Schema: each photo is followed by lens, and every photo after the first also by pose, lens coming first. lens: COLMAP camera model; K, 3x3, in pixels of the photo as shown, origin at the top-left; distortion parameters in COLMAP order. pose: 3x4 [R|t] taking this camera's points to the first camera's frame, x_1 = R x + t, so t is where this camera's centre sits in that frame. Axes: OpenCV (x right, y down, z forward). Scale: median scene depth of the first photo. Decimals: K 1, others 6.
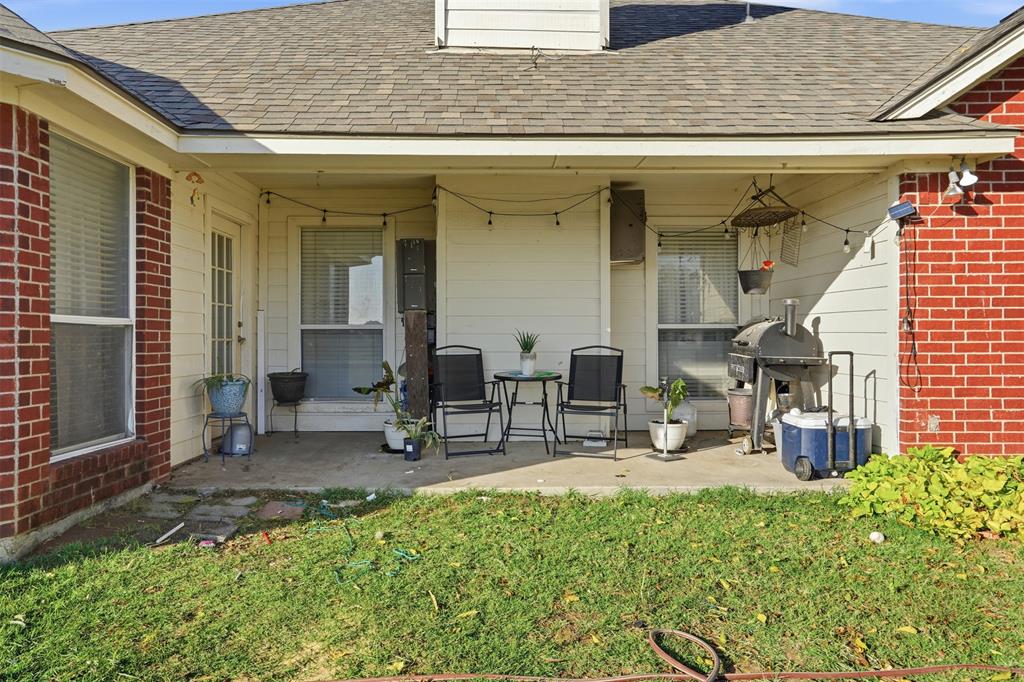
lens RADIAL K [[482.9, 0, 507.1], [0, 482.9, 341.9], [0, 0, 1]] dist [-0.032569, 0.001768]
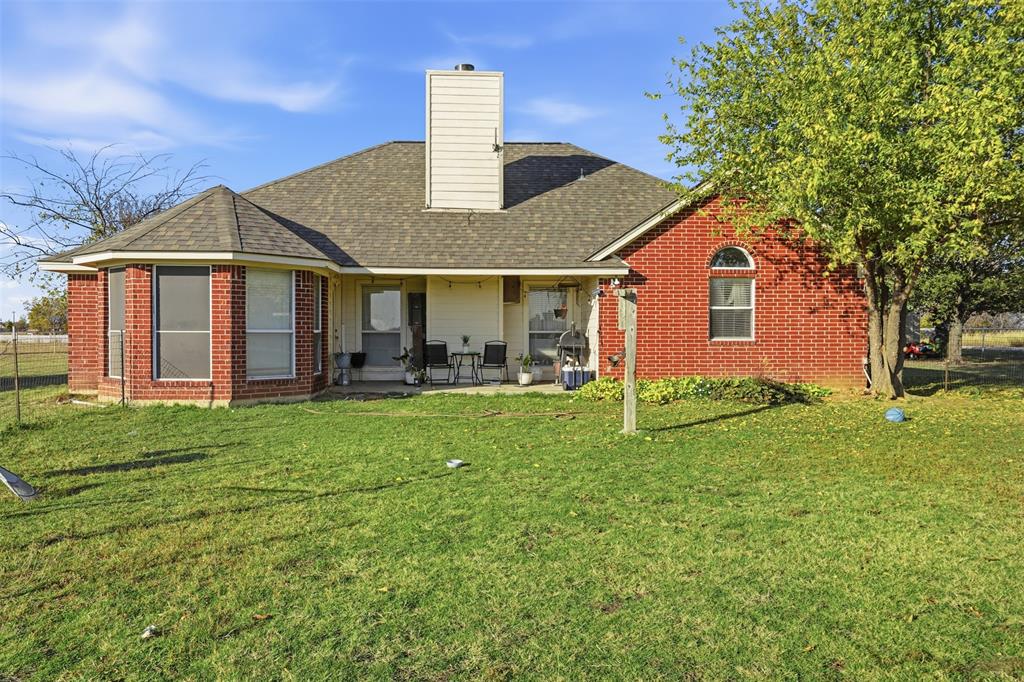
lens RADIAL K [[482.9, 0, 507.1], [0, 482.9, 341.9], [0, 0, 1]] dist [-0.032569, 0.001768]
pose [[0.998292, 0.001921, 0.058388, 0.104739], [-0.002343, 0.999972, 0.007167, -0.002393], [-0.058373, -0.007292, 0.998268, -1.346499]]
